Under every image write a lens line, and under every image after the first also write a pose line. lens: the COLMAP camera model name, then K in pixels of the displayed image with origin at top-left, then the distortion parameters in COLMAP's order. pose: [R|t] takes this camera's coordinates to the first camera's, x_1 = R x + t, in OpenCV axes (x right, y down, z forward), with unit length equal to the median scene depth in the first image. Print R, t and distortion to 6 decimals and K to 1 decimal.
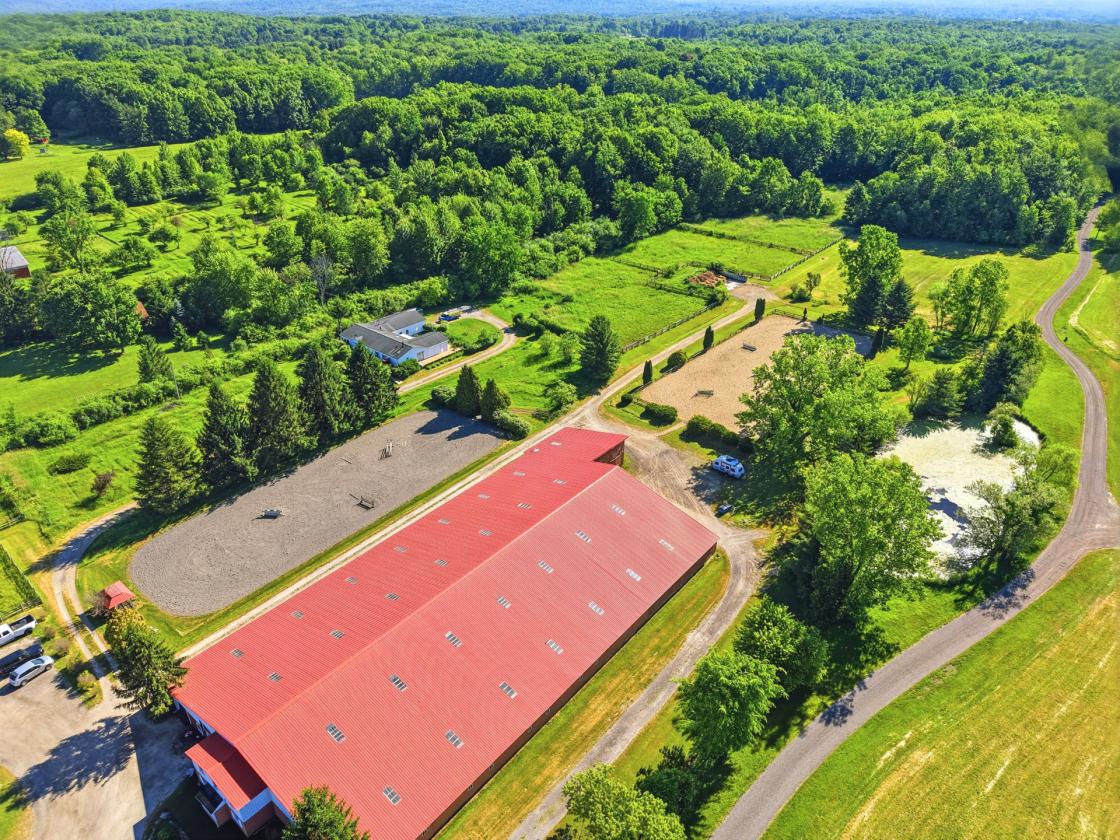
lens RADIAL K [[748.4, 0, 557.0], [0, 748.4, 424.8], [0, 0, 1]] dist [0.029235, -0.032623]
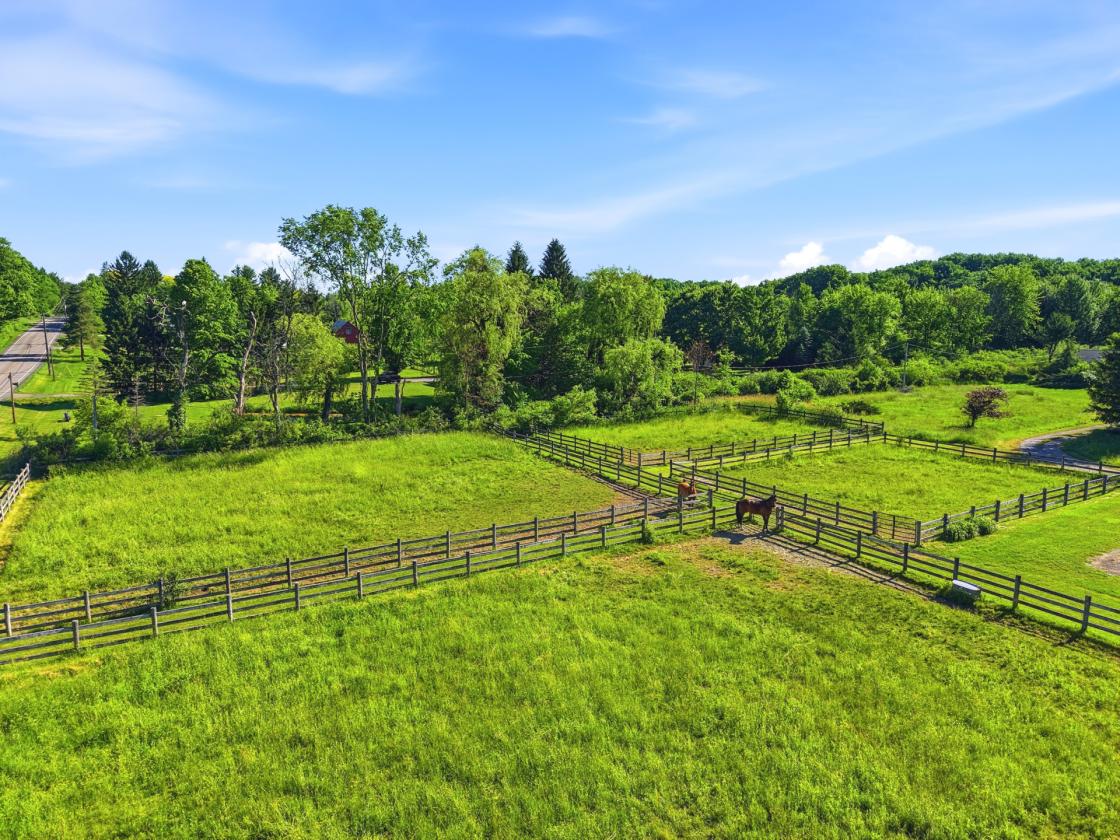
lens RADIAL K [[748.4, 0, 557.0], [0, 748.4, 424.8], [0, 0, 1]] dist [0.029235, -0.032623]
pose [[0.947648, 0.041079, -0.316663, -0.359538], [-0.151136, 0.931277, -0.331483, 0.169435], [0.281284, 0.361989, 0.888731, 0.183316]]
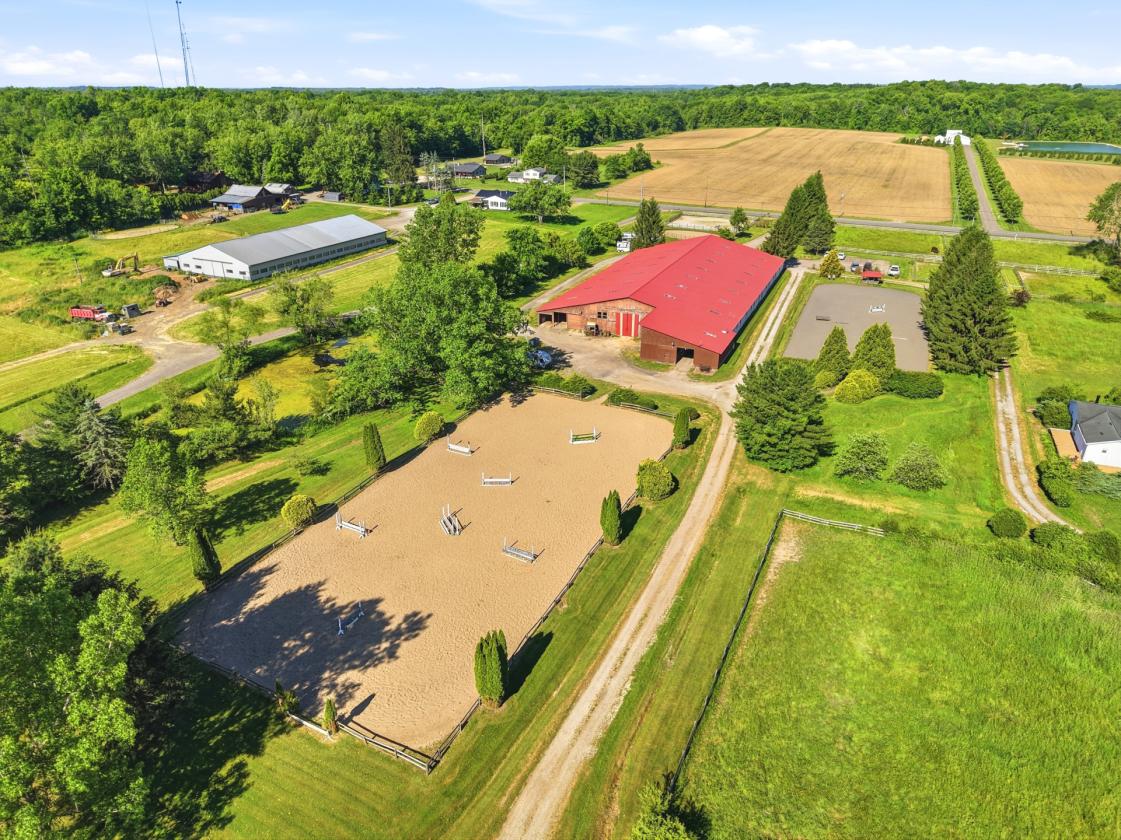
lens RADIAL K [[749.1, 0, 557.5], [0, 749.1, 424.8], [0, 0, 1]] dist [0.029235, -0.032623]
pose [[-0.960656, 0.116048, -0.252335, 0.230973], [-0.135455, 0.597393, 0.790426, -0.332524], [0.242471, 0.793508, -0.558170, 0.821235]]
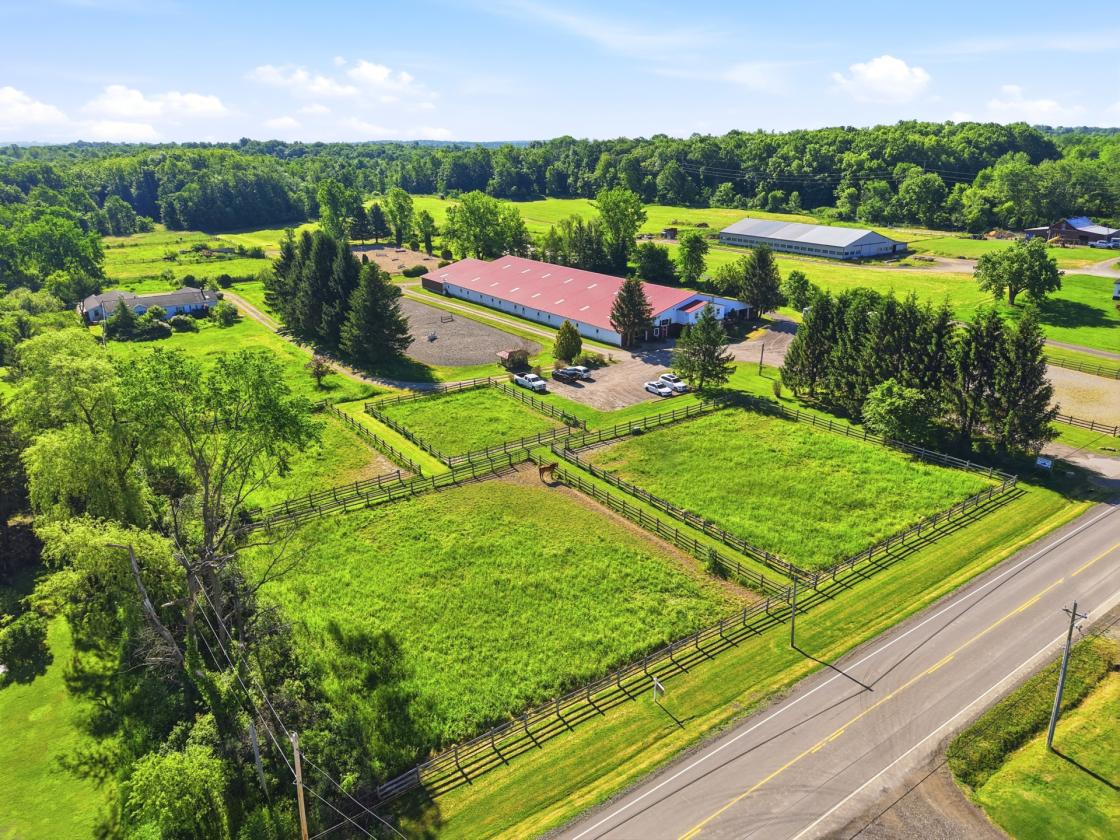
lens RADIAL K [[748.4, 0, 557.0], [0, 748.4, 424.8], [0, 0, 1]] dist [0.029235, -0.032623]
pose [[0.241787, -0.345091, 0.906891, -0.685745], [0.485848, 0.852082, 0.194703, 0.048837], [-0.839935, 0.393534, 0.373684, 0.212302]]
